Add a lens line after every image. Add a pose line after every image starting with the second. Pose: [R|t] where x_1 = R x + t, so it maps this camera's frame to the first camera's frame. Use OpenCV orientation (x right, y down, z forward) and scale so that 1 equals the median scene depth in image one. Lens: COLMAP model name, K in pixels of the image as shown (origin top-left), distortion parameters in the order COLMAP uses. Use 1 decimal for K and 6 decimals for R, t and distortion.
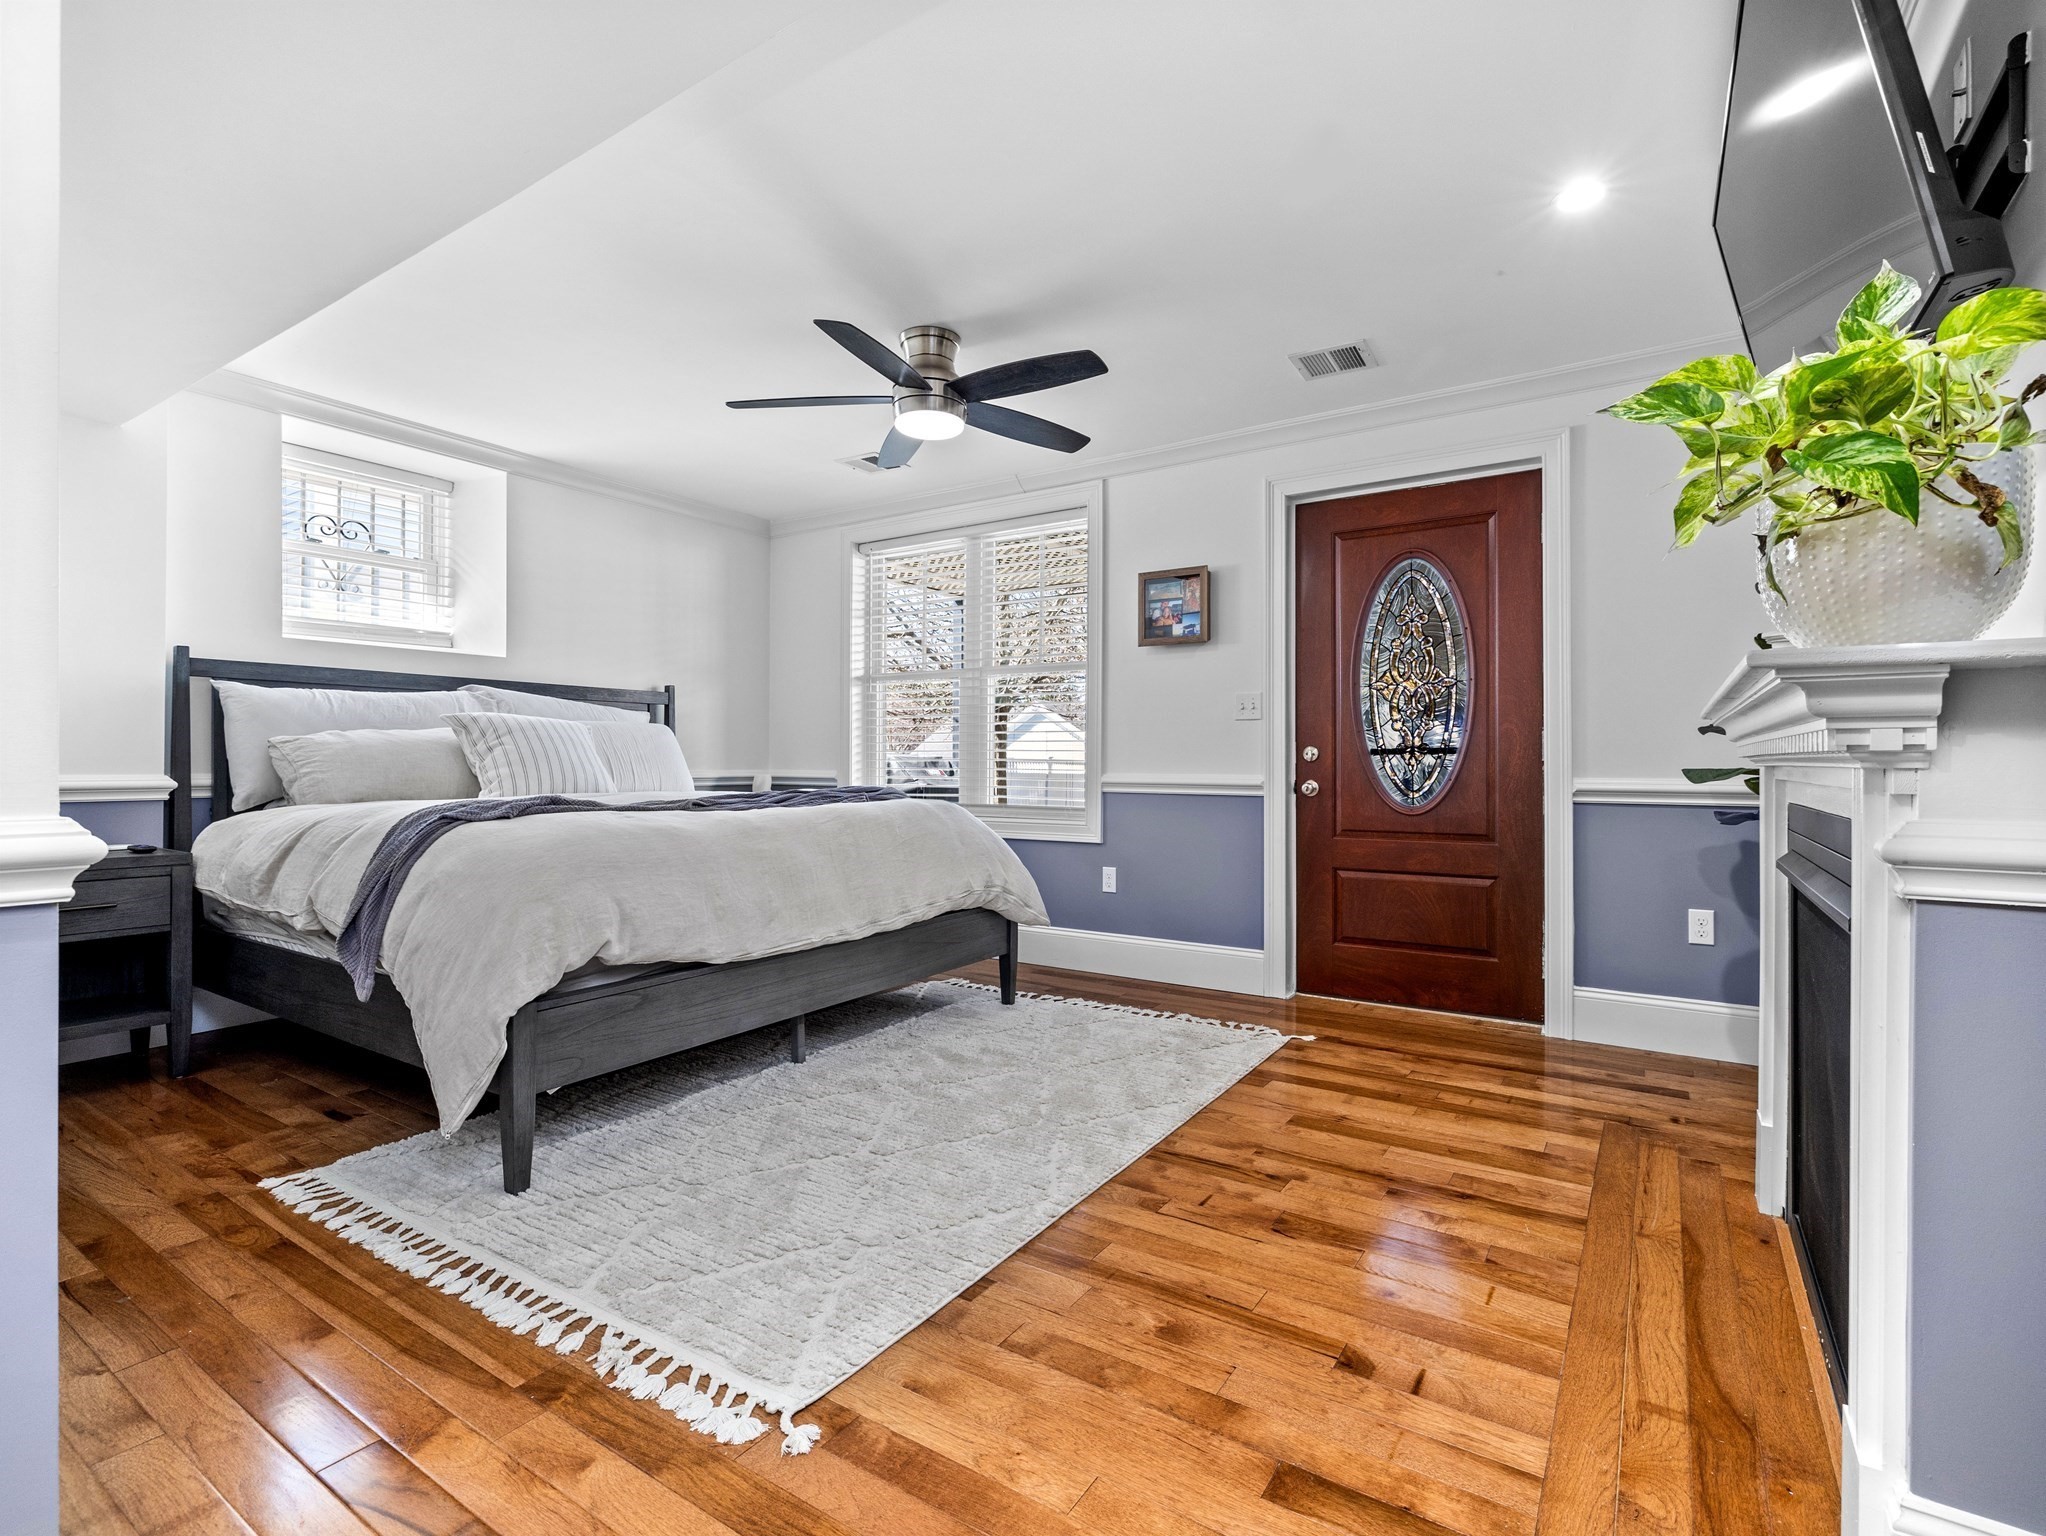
lens RADIAL K [[973.8, 0, 1021.9], [0, 973.8, 762.6], [0, 0, 1]] dist [0.002020, -0.000140]
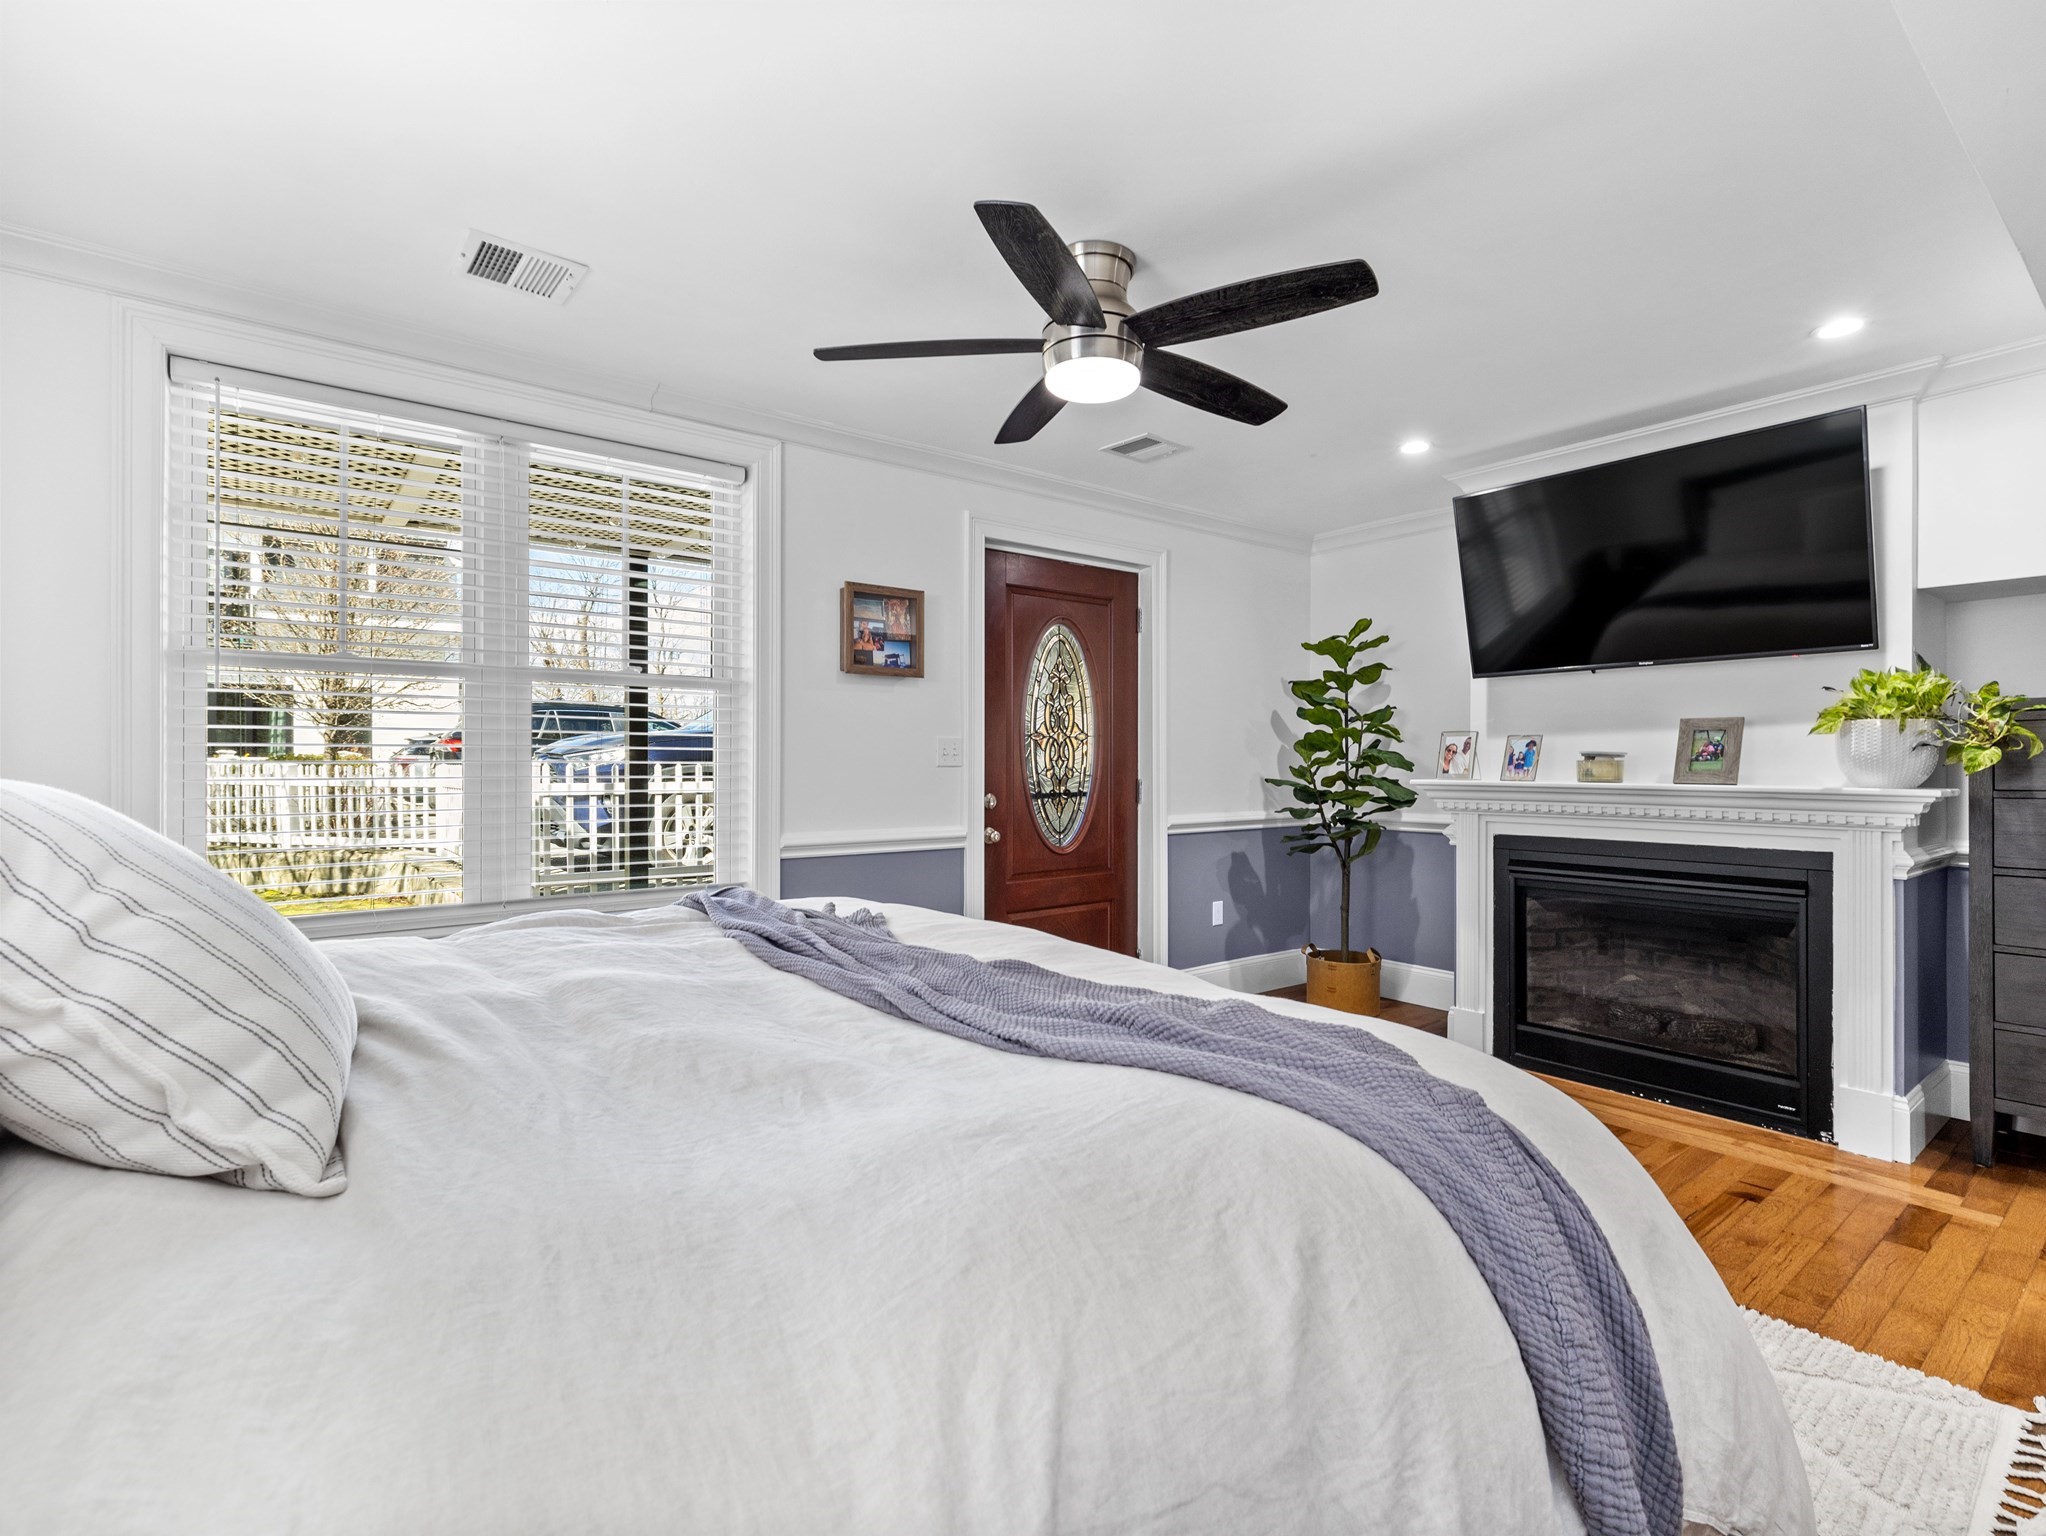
lens RADIAL K [[973.8, 0, 1023.5], [0, 973.8, 765.4], [0, 0, 1]] dist [0.002020, -0.000140]
pose [[0.313849, -0.000362, 0.949473, -0.625221], [0.004496, 0.999989, -0.001105, -0.043621], [-0.949462, 0.004616, 0.313847, 0.642315]]
